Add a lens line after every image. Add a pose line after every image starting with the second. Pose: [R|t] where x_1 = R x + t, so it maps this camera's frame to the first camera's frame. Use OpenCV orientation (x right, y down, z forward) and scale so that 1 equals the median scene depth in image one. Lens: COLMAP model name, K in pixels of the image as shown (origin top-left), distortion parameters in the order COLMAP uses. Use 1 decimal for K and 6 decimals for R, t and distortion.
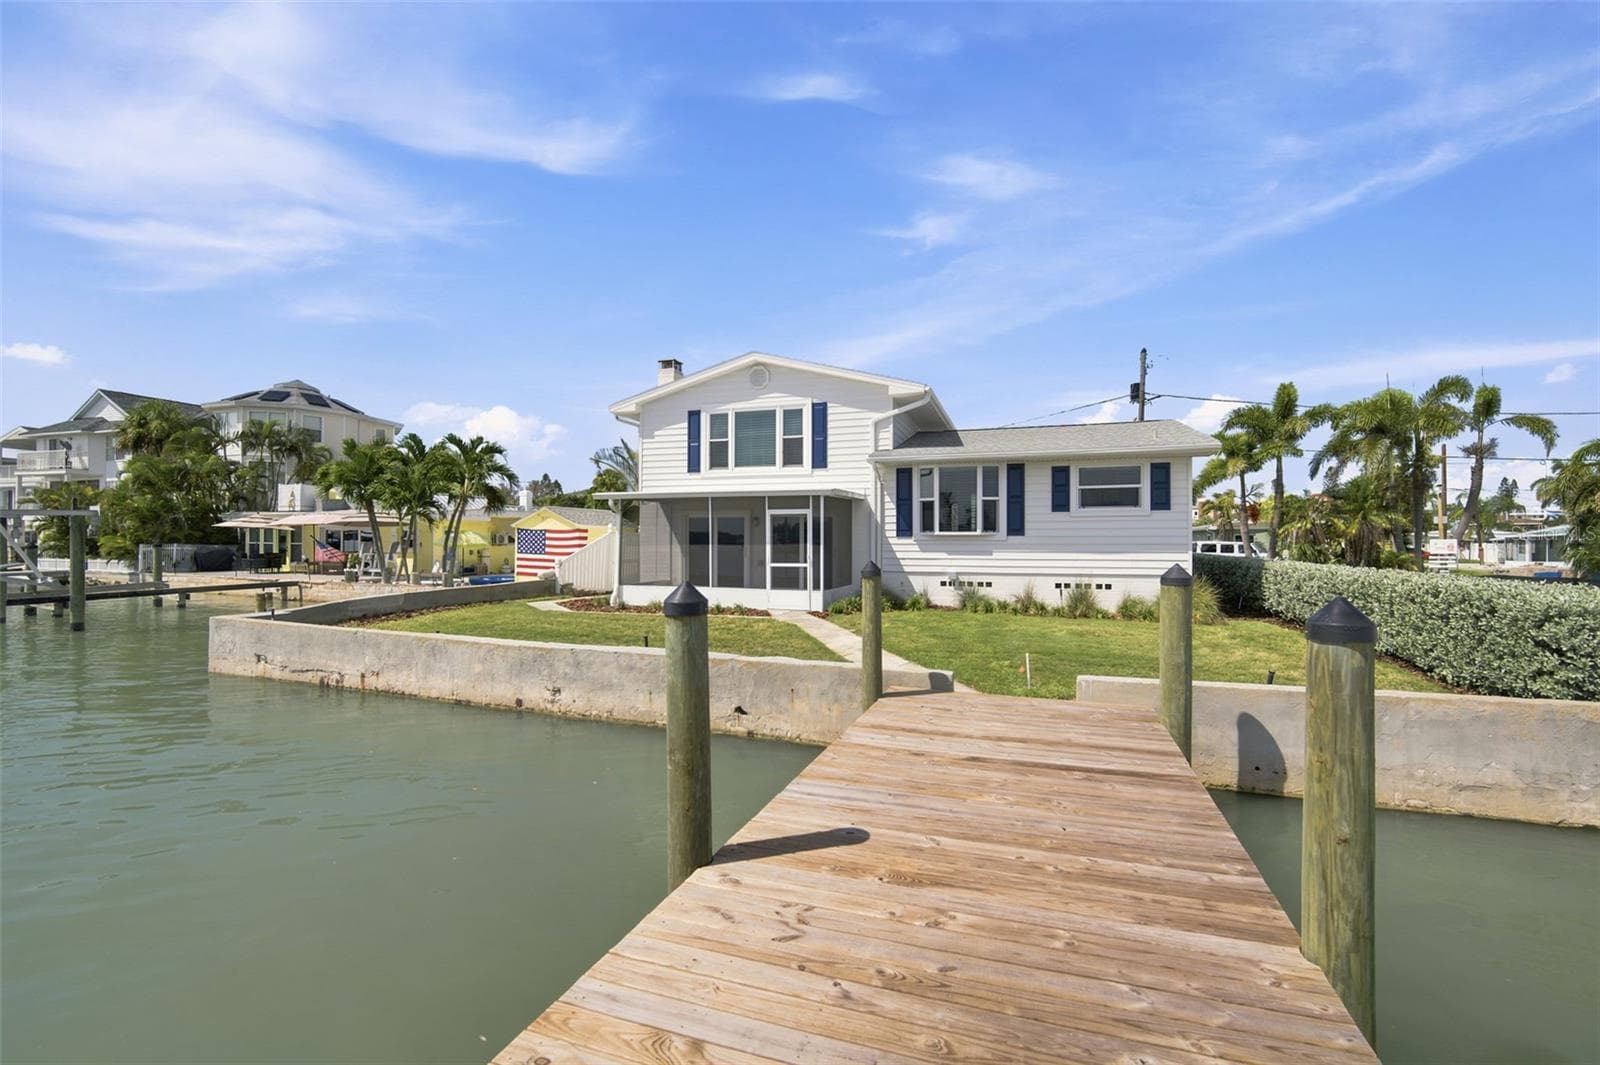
lens RADIAL K [[696.5, 0, 800.0], [0, 696.5, 532.5], [0, 0, 1]] dist [-0.008981, 0.000825]
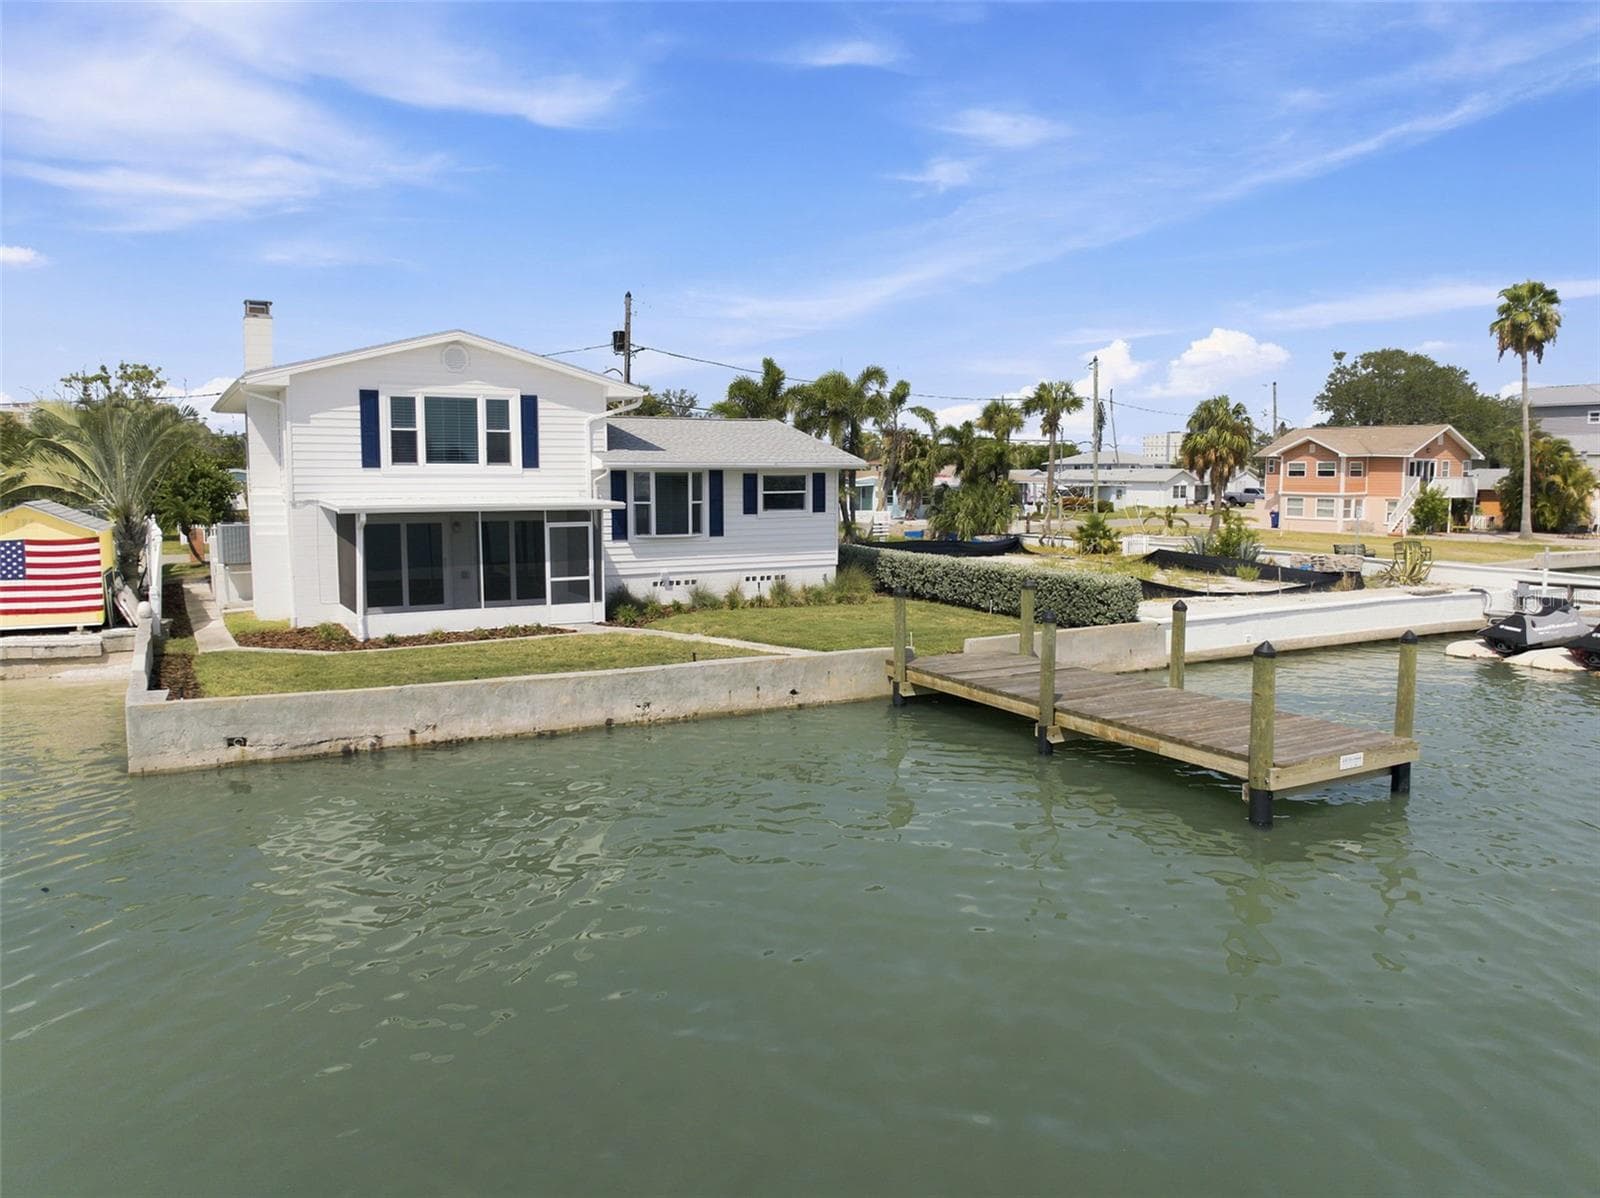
lens RADIAL K [[1128.7, 0, 805.7], [0, 1128.7, 590.1], [0, 0, 1]] dist [-0.028505, -0.020671]
pose [[0.664018, -0.078918, 0.743540, -0.869546], [-0.008739, 0.993527, 0.113256, -0.106725], [-0.747666, -0.081702, 0.659030, -0.264966]]
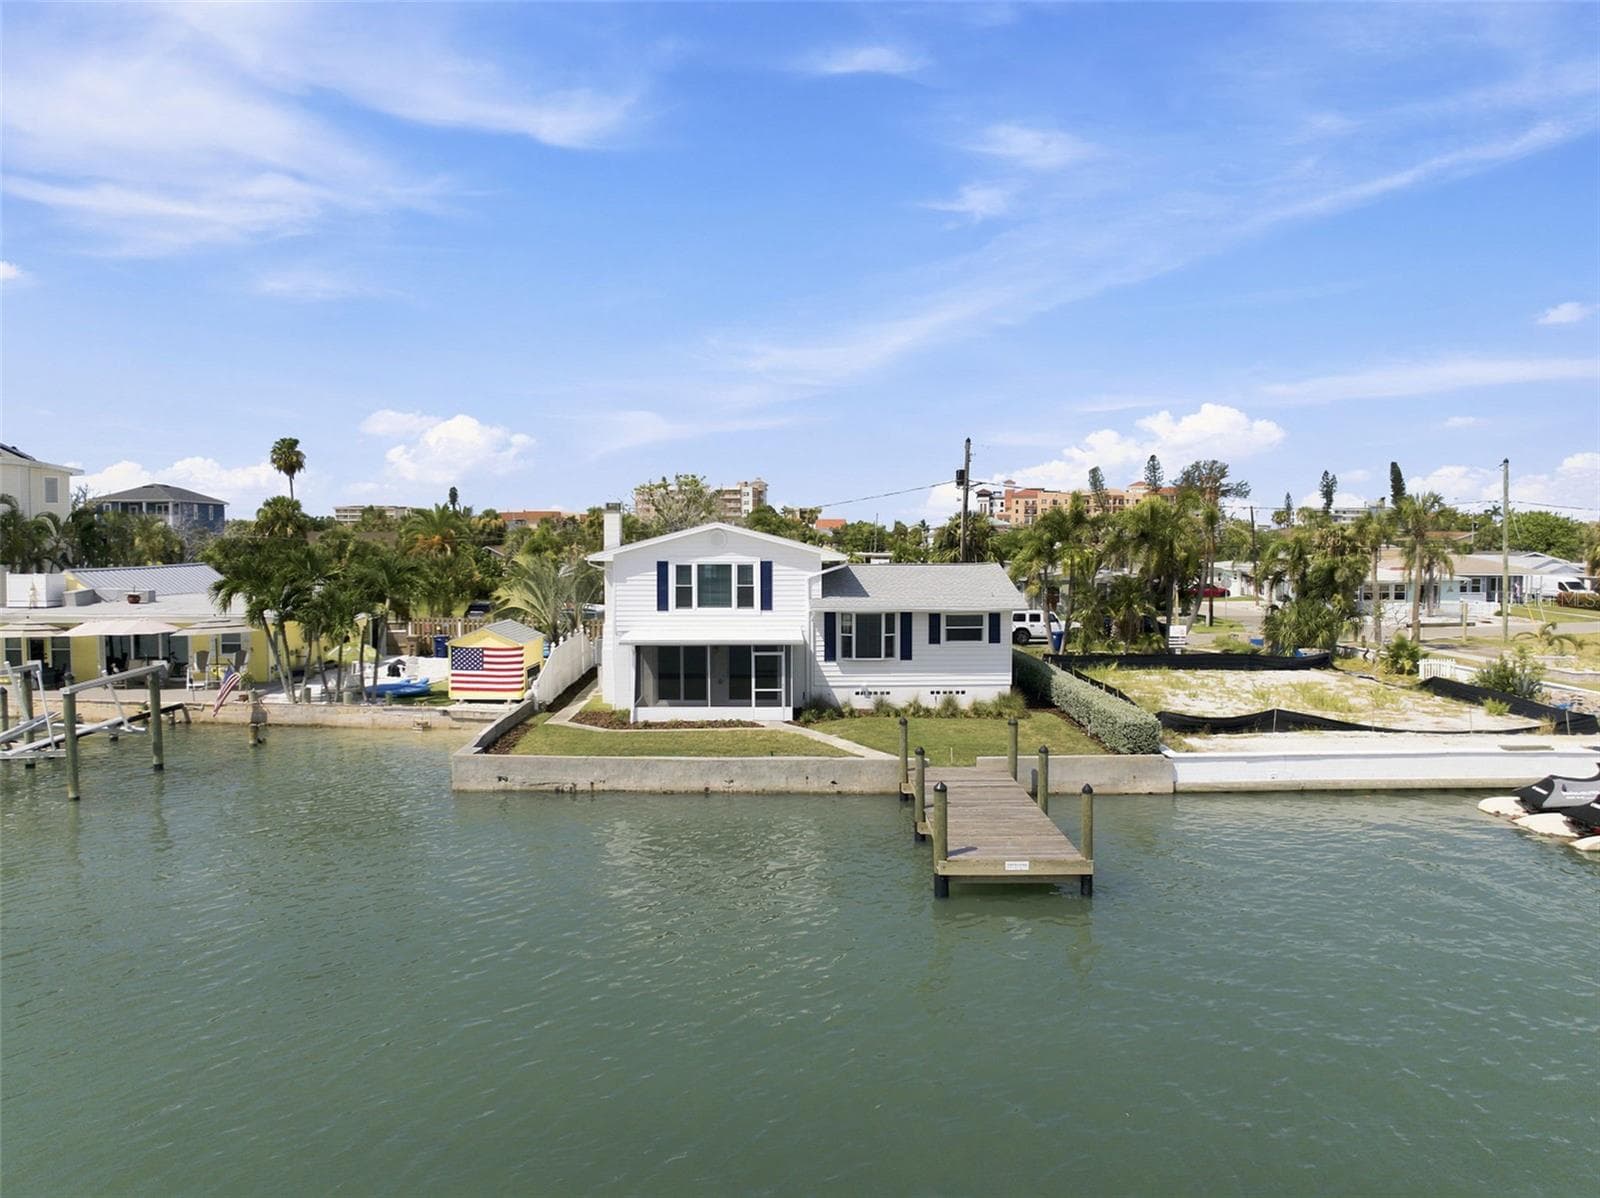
lens RADIAL K [[1128.7, 0, 805.7], [0, 1128.7, 590.1], [0, 0, 1]] dist [-0.028505, -0.020671]
pose [[0.939888, -0.019964, 0.340900, -0.659572], [-0.001542, 0.998031, 0.062699, -0.275303], [-0.341481, -0.059455, 0.938006, -1.090483]]
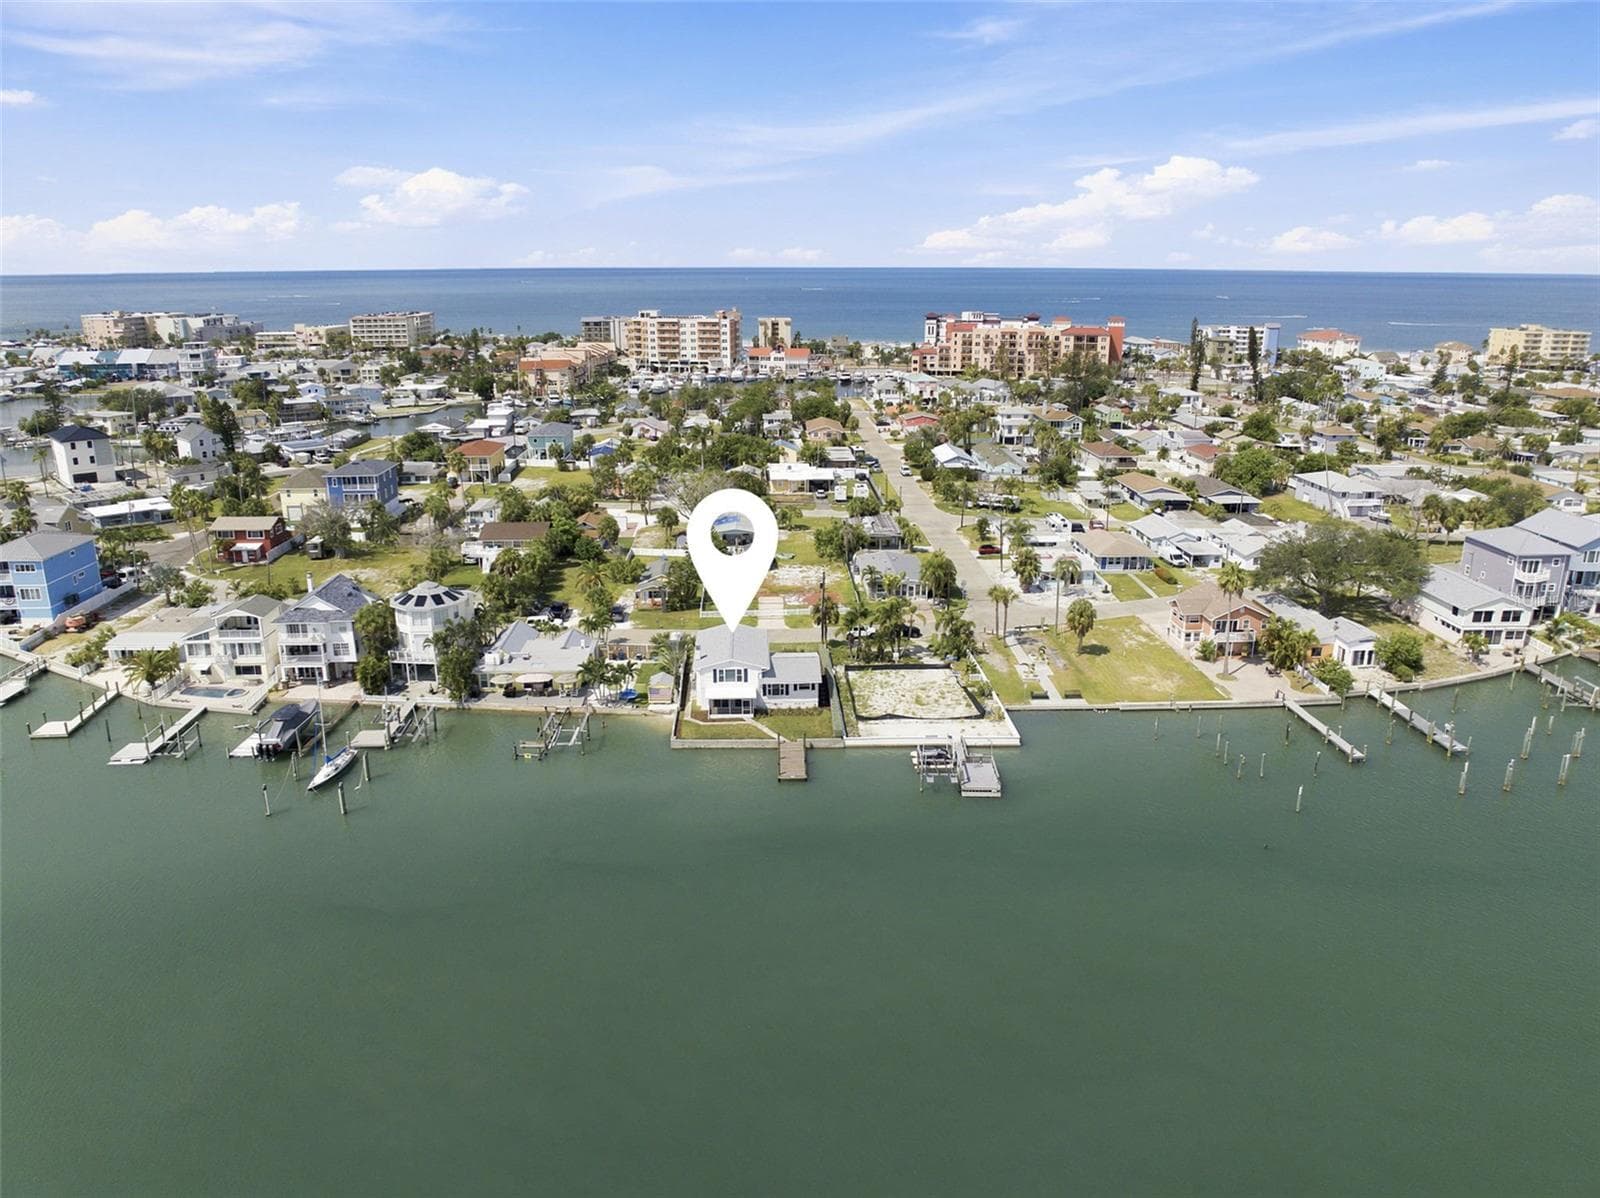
lens RADIAL K [[1128.7, 0, 805.7], [0, 1128.7, 590.1], [0, 0, 1]] dist [-0.028505, -0.020671]
pose [[0.933330, -0.110592, 0.341562, -2.127507], [0.002424, 0.953293, 0.302038, -2.986949], [-0.359012, -0.281073, 0.890005, -5.723299]]
